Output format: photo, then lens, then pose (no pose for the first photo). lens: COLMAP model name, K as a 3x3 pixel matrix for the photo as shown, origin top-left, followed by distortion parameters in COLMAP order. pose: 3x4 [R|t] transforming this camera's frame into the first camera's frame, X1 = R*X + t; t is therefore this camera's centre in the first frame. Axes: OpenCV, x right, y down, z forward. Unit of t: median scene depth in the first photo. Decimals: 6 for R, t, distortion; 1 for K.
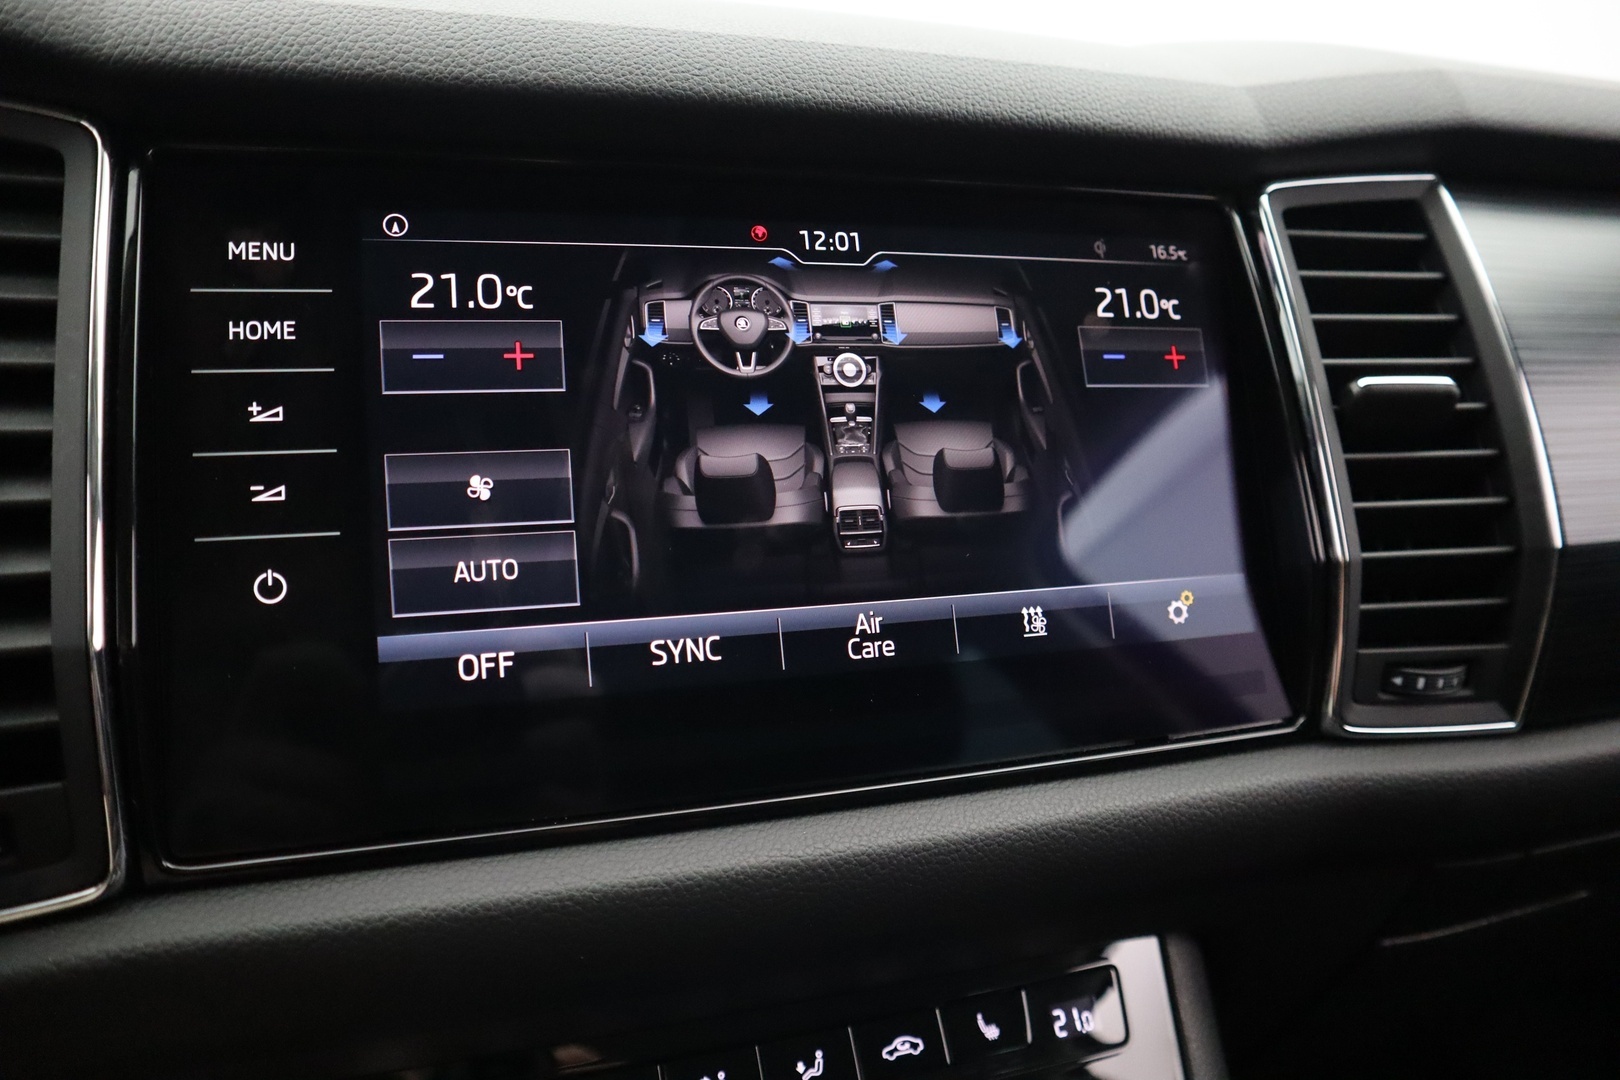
lens RADIAL K [[1156.2, 0, 777.7], [0, 1156.2, 564.8], [0, 0, 1]] dist [-0.096256, 0.068354]
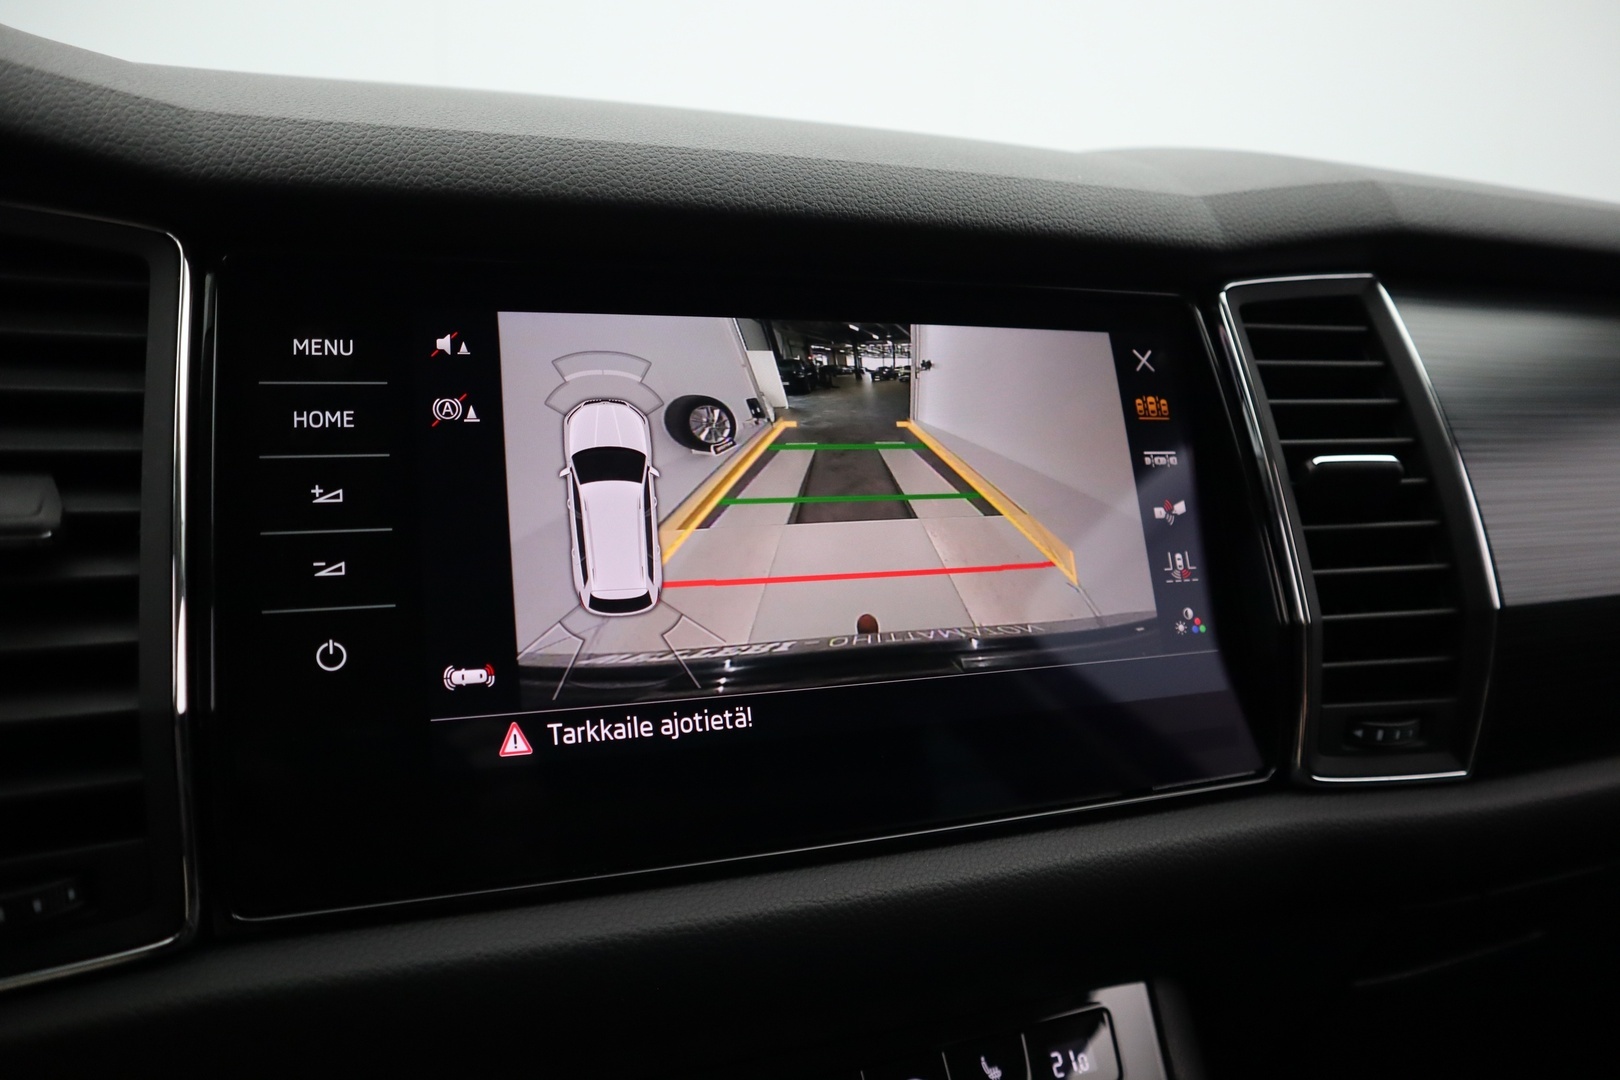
lens RADIAL K [[1156.2, 0, 780.6], [0, 1156.2, 564.2], [0, 0, 1]] dist [-0.096256, 0.068354]
pose [[0.999275, -0.007983, 0.037224, -0.054777], [0.010462, 0.997706, -0.066879, 0.008930], [-0.036605, 0.067220, 0.997066, -0.089707]]
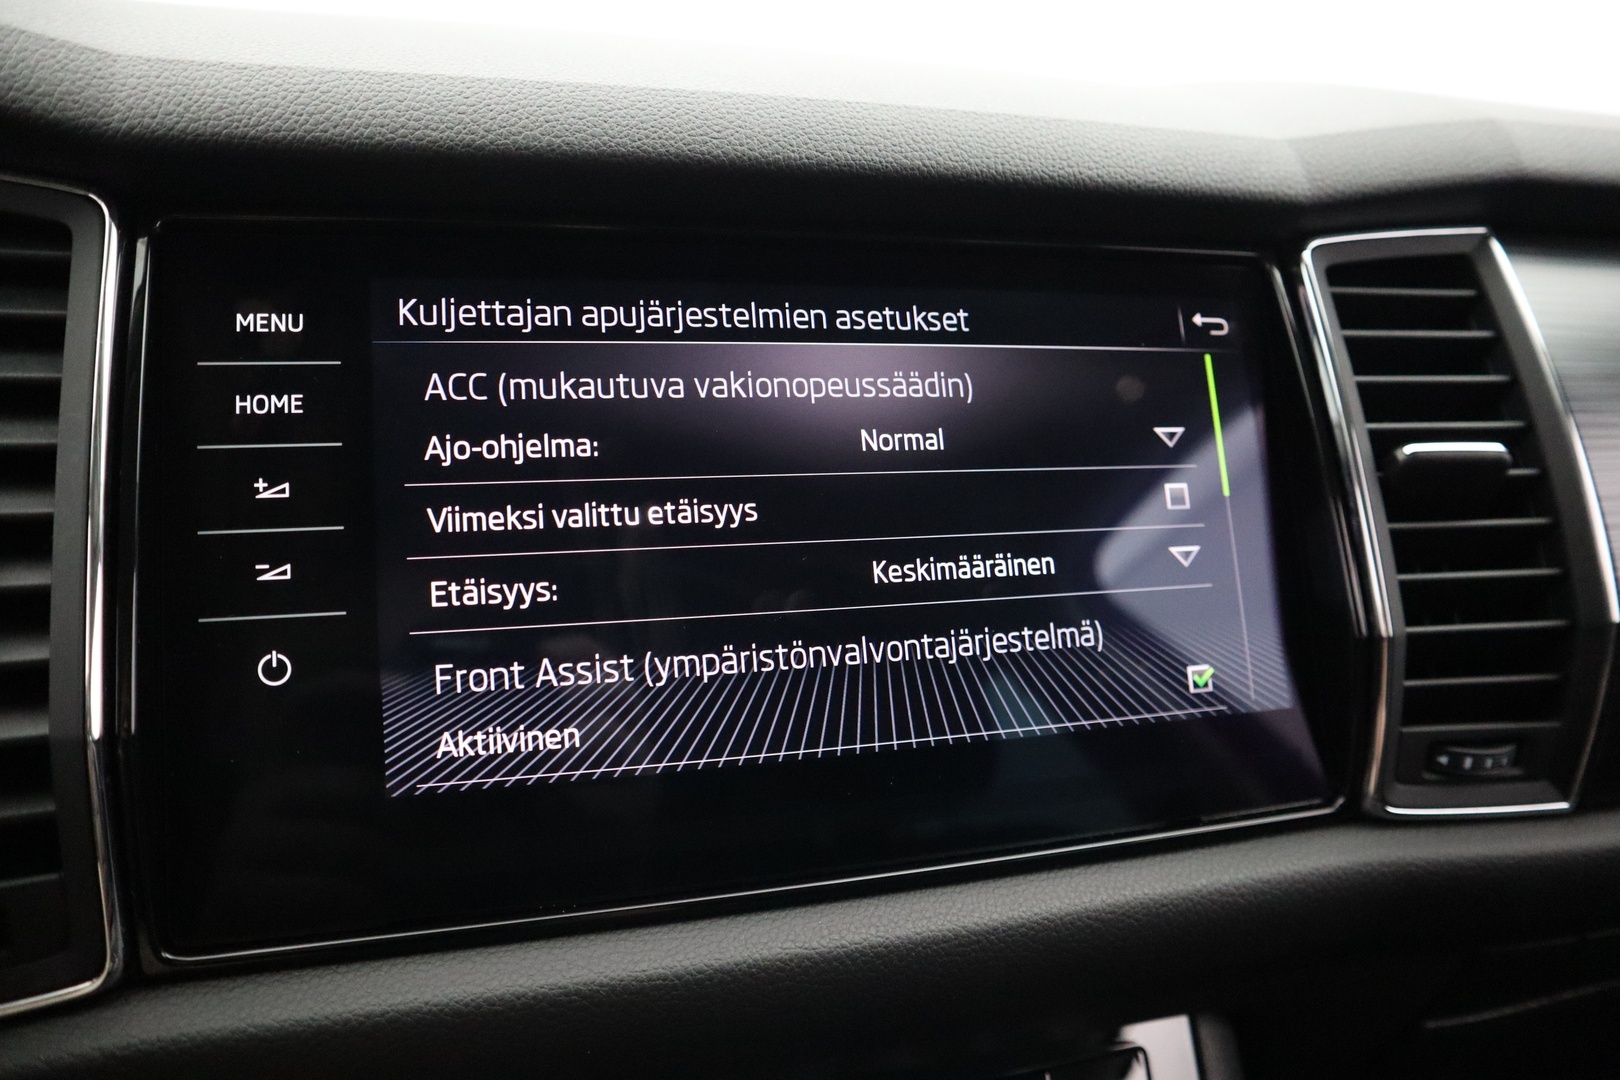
lens RADIAL K [[1156.2, 0, 774.0], [0, 1156.2, 569.6], [0, 0, 1]] dist [-0.096256, 0.068354]
pose [[0.999447, 0.008351, -0.032185, 0.013042], [-0.008559, 0.999943, -0.006323, -0.057099], [0.032131, 0.006595, 0.999462, 0.031218]]
